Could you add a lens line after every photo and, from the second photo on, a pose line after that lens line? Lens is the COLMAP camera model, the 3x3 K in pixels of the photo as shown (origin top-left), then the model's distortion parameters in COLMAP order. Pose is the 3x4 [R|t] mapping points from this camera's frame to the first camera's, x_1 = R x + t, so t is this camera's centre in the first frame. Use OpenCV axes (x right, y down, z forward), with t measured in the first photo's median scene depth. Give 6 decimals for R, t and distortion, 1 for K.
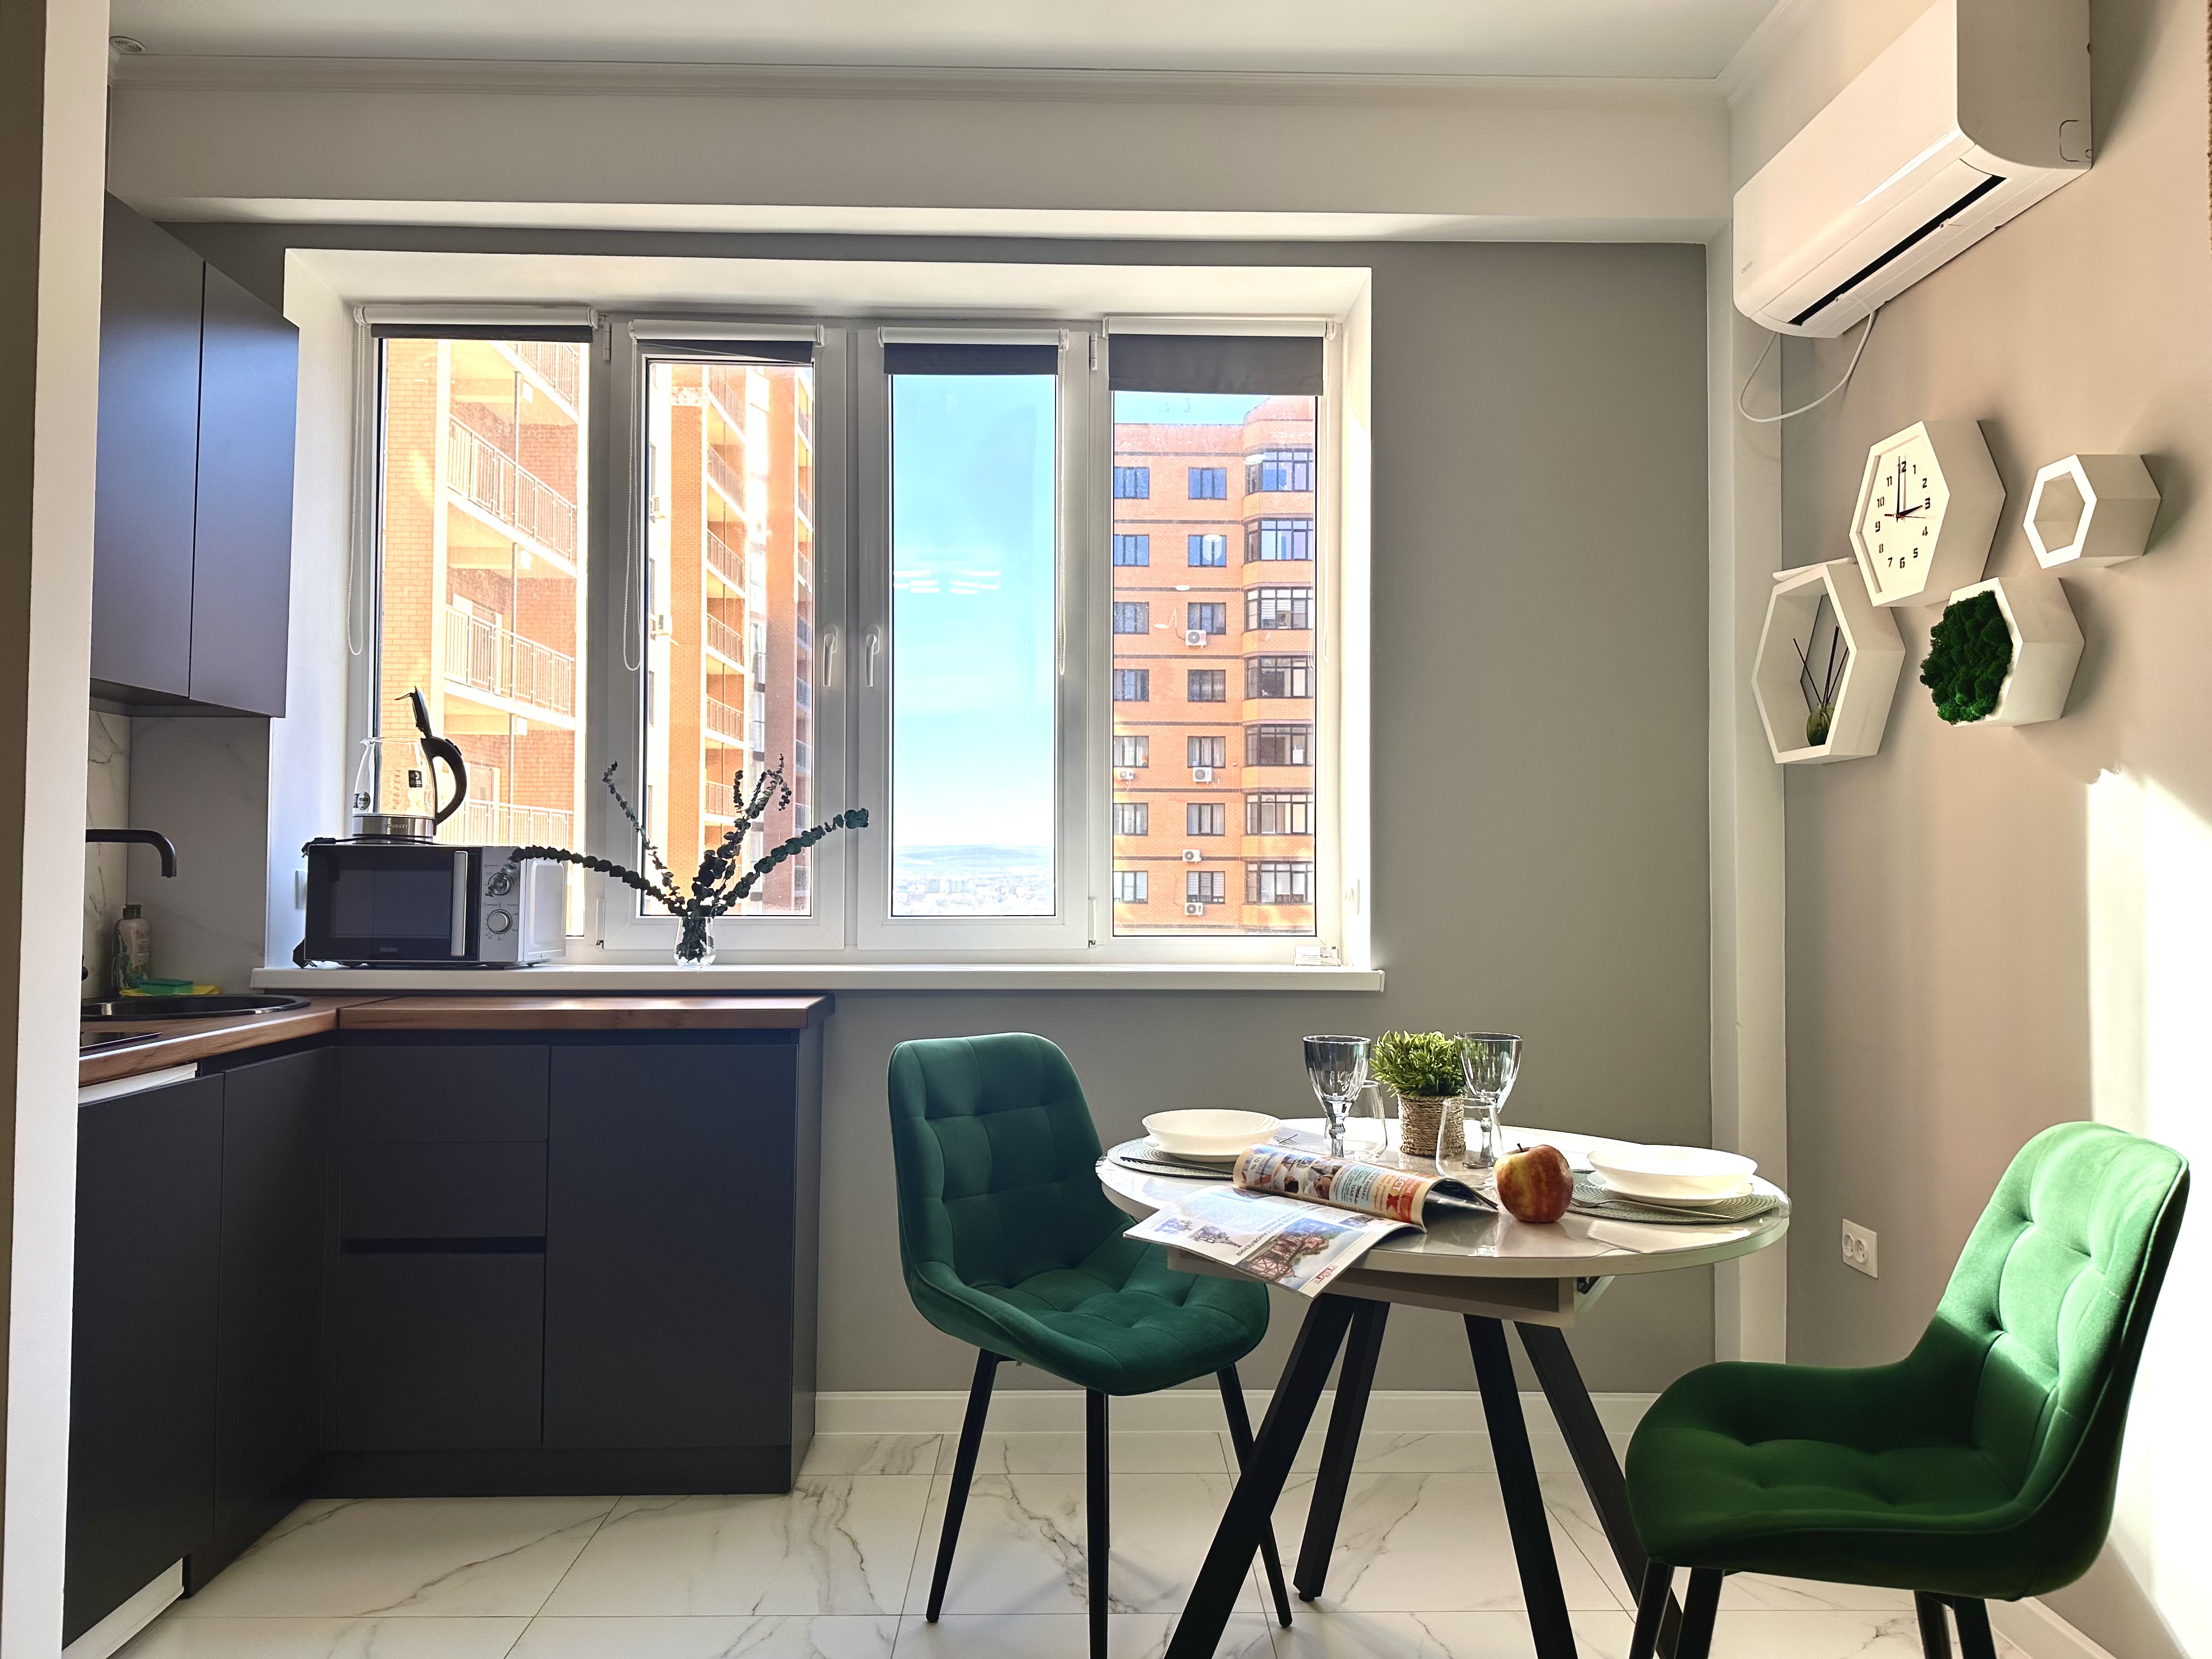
lens RADIAL K [[1538.7, 0, 1093.6], [0, 1538.7, 816.5], [0, 0, 1]] dist [0.031678, -0.038873]
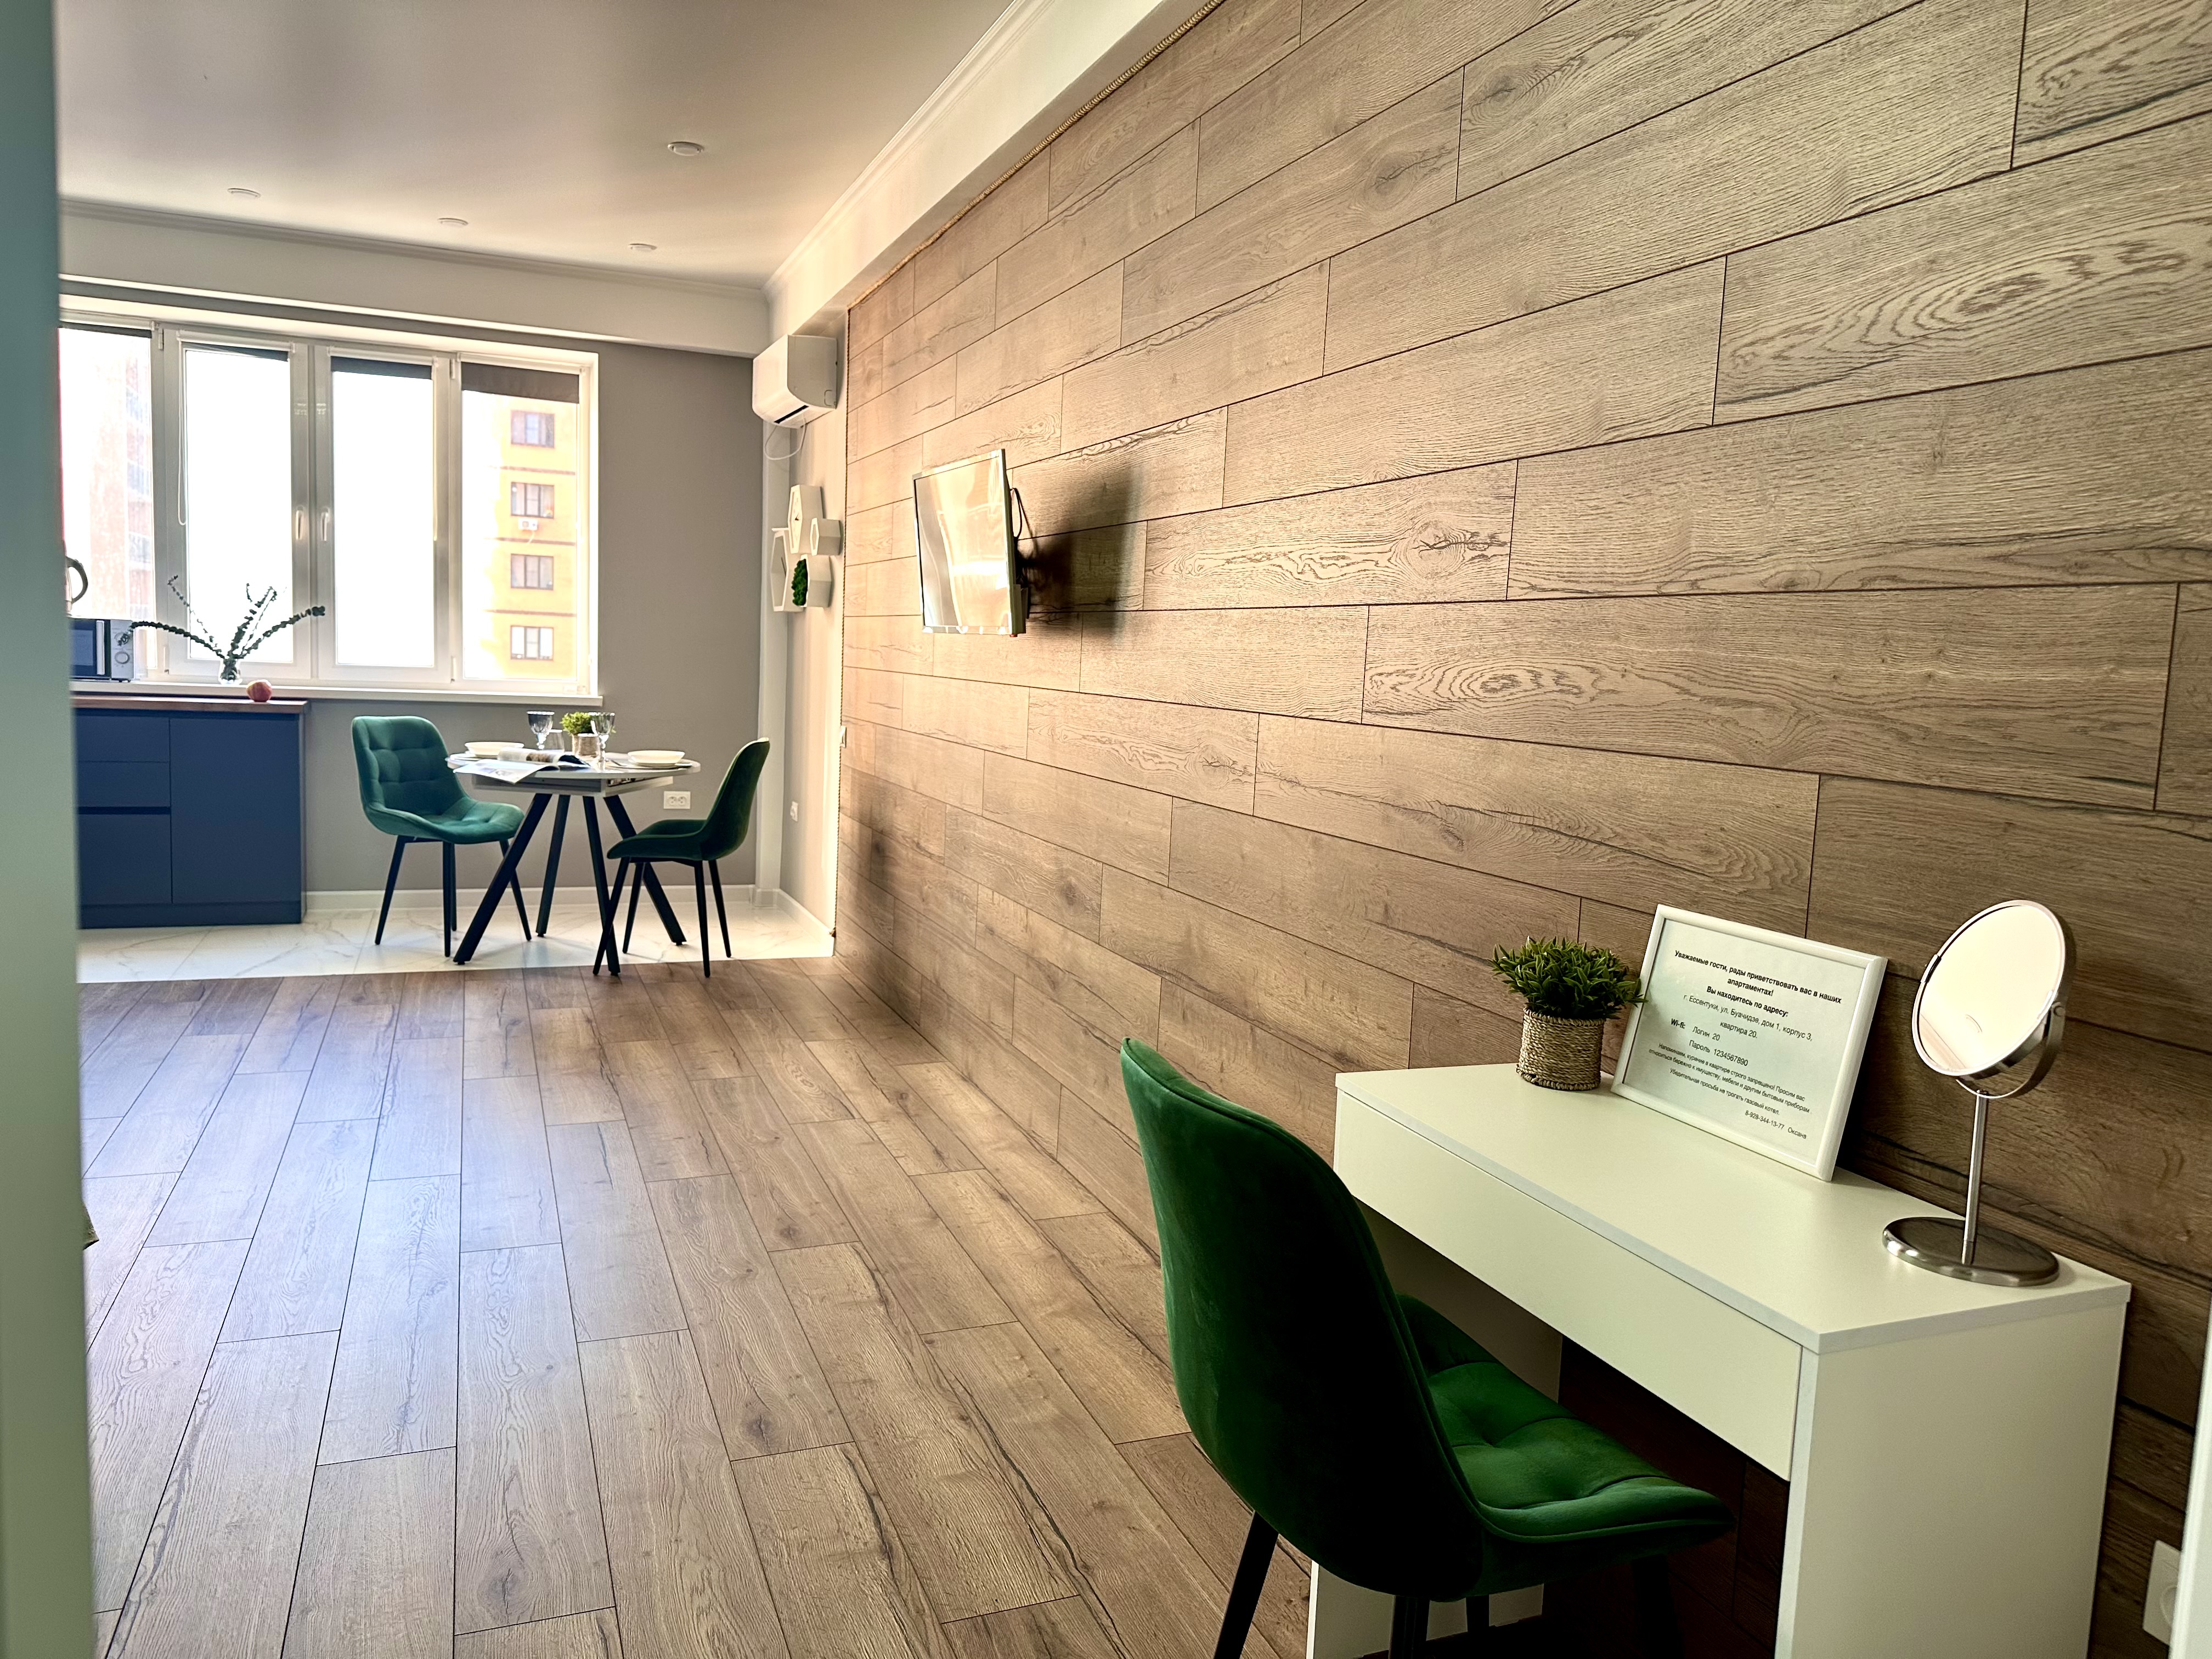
lens RADIAL K [[1538.7, 0, 1102.4], [0, 1538.7, 816.3], [0, 0, 1]] dist [0.031678, -0.038873]
pose [[0.930906, 0.000260, 0.365259, 0.055334], [-0.055375, 0.988541, 0.140427, -0.076386], [-0.361037, -0.150950, 0.920253, -1.260781]]
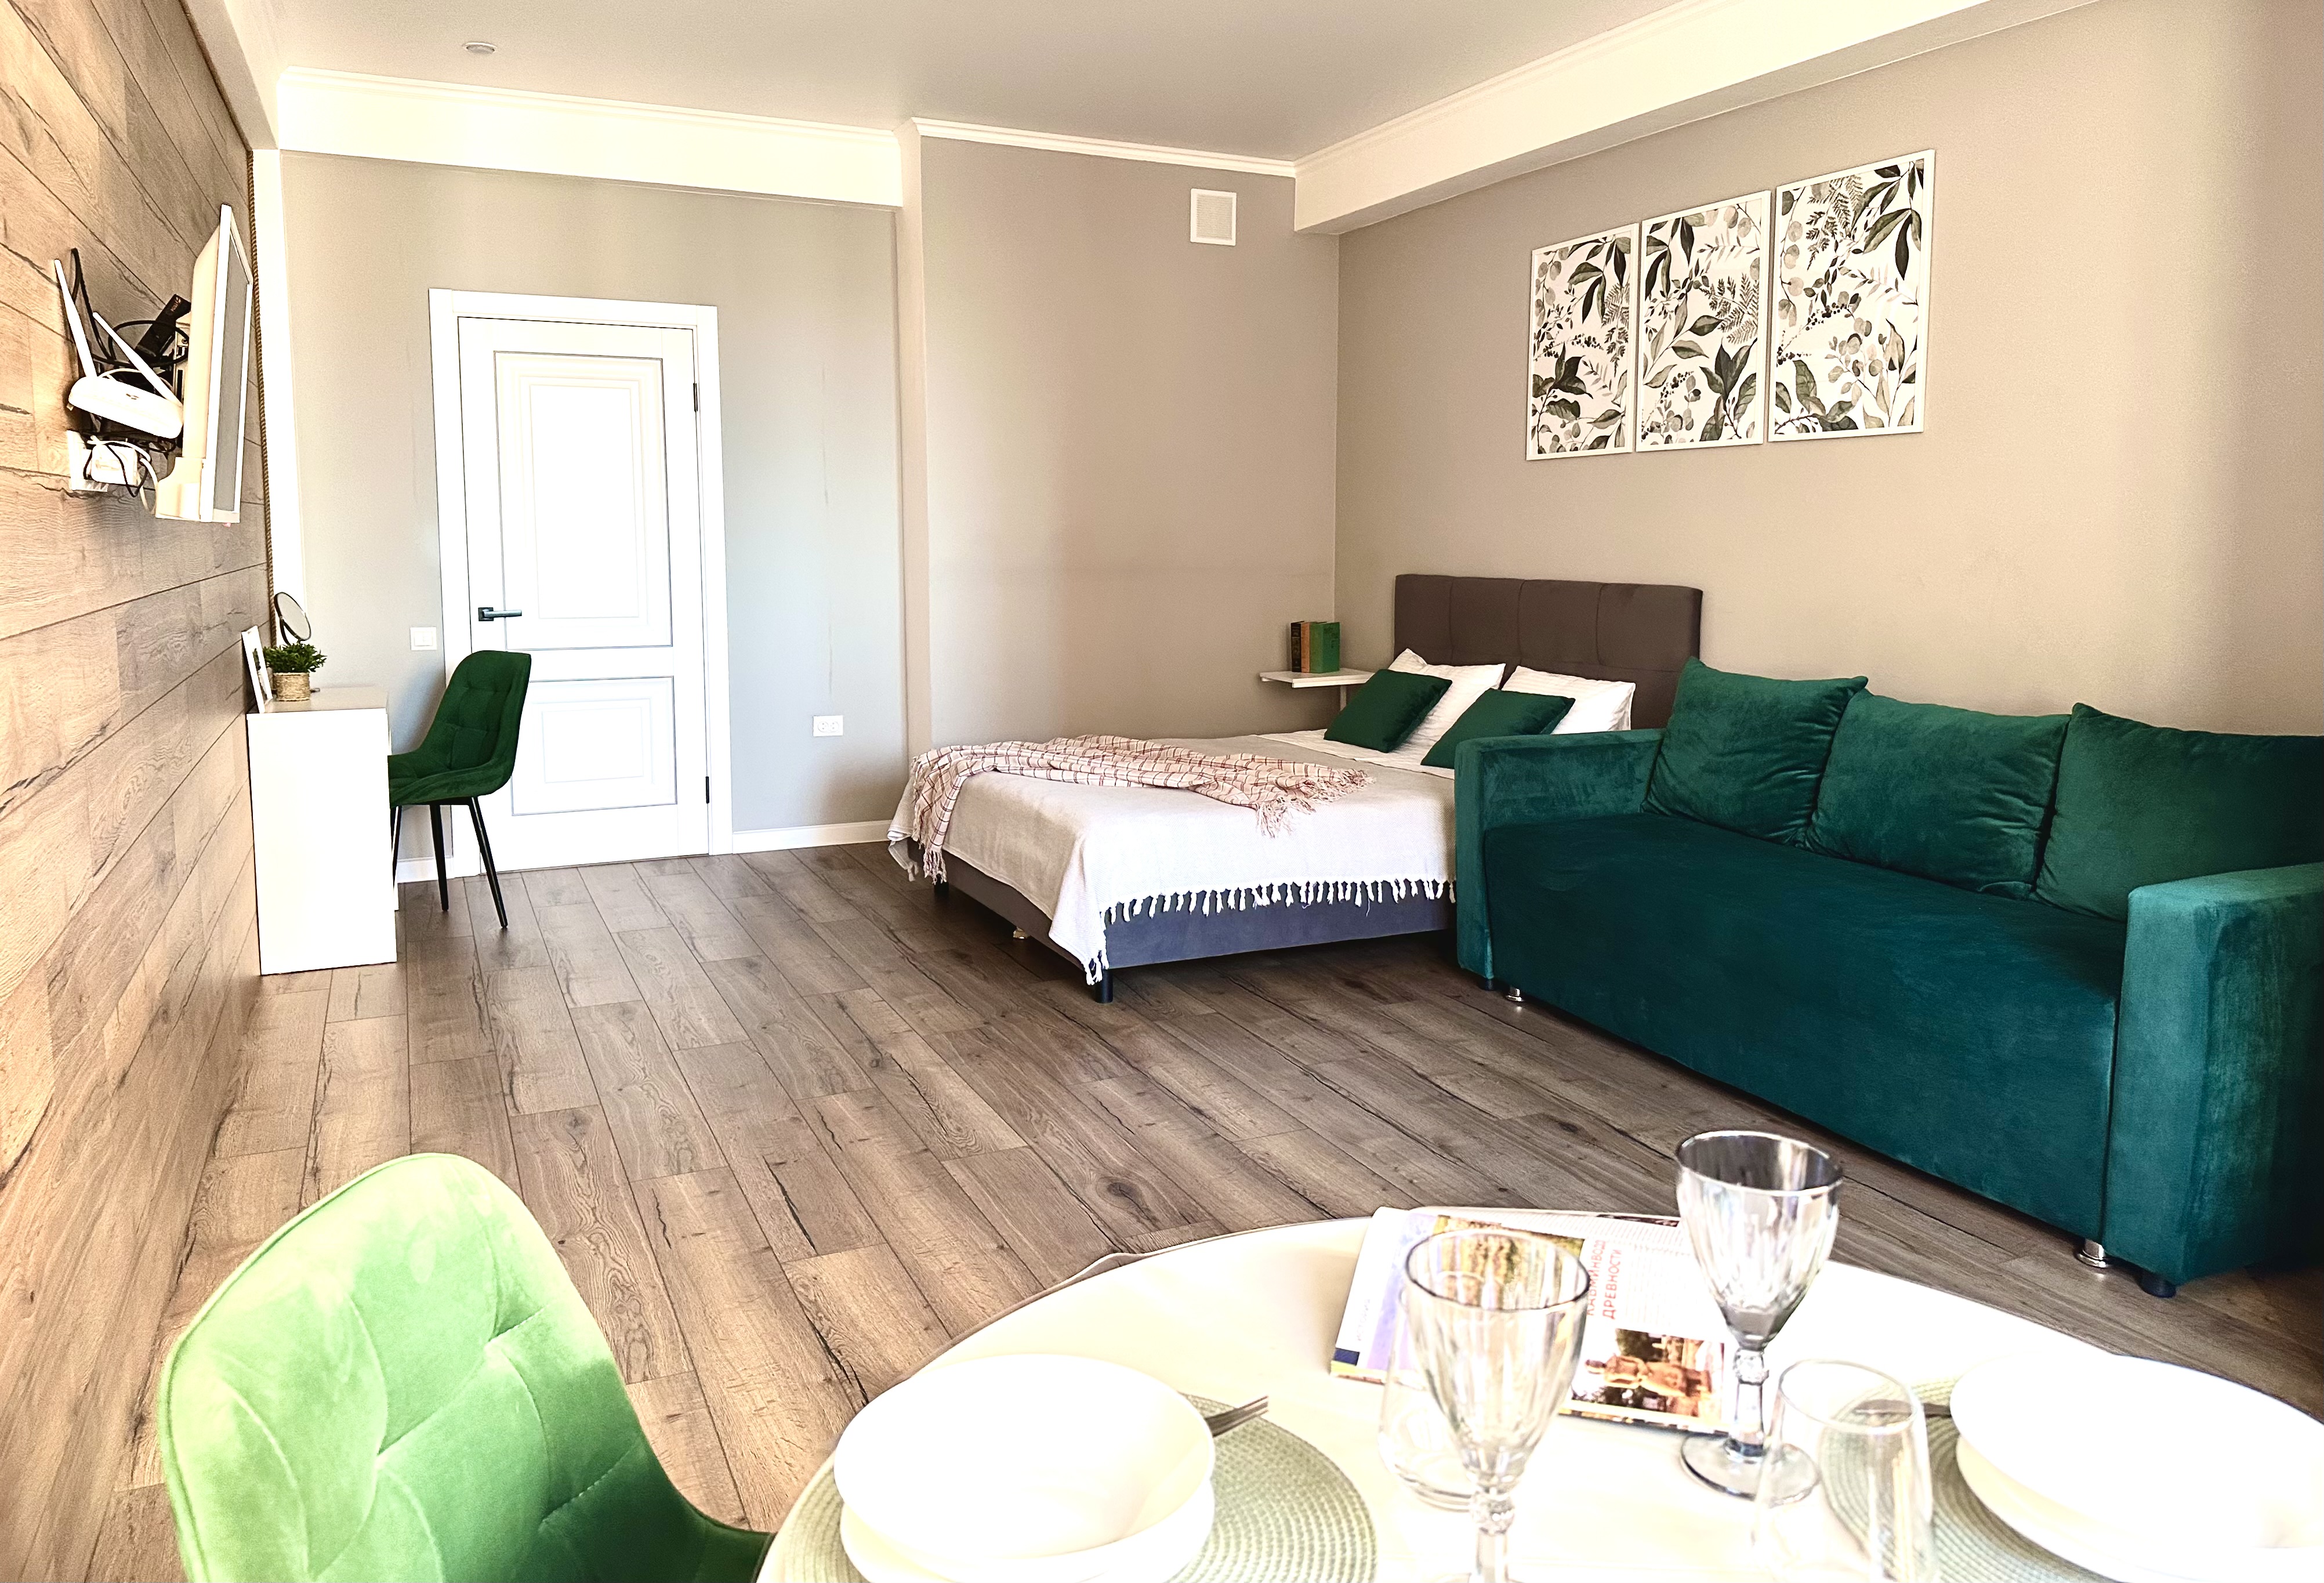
lens RADIAL K [[1663.9, 0, 1148.8], [0, 1663.9, 684.1], [0, 0, 1]] dist [0.059353, -0.032049]
pose [[-0.916506, 0.038314, -0.398182, 0.321029], [0.012529, 0.997664, 0.067158, -0.018854], [0.399824, 0.056562, -0.914845, 0.883077]]
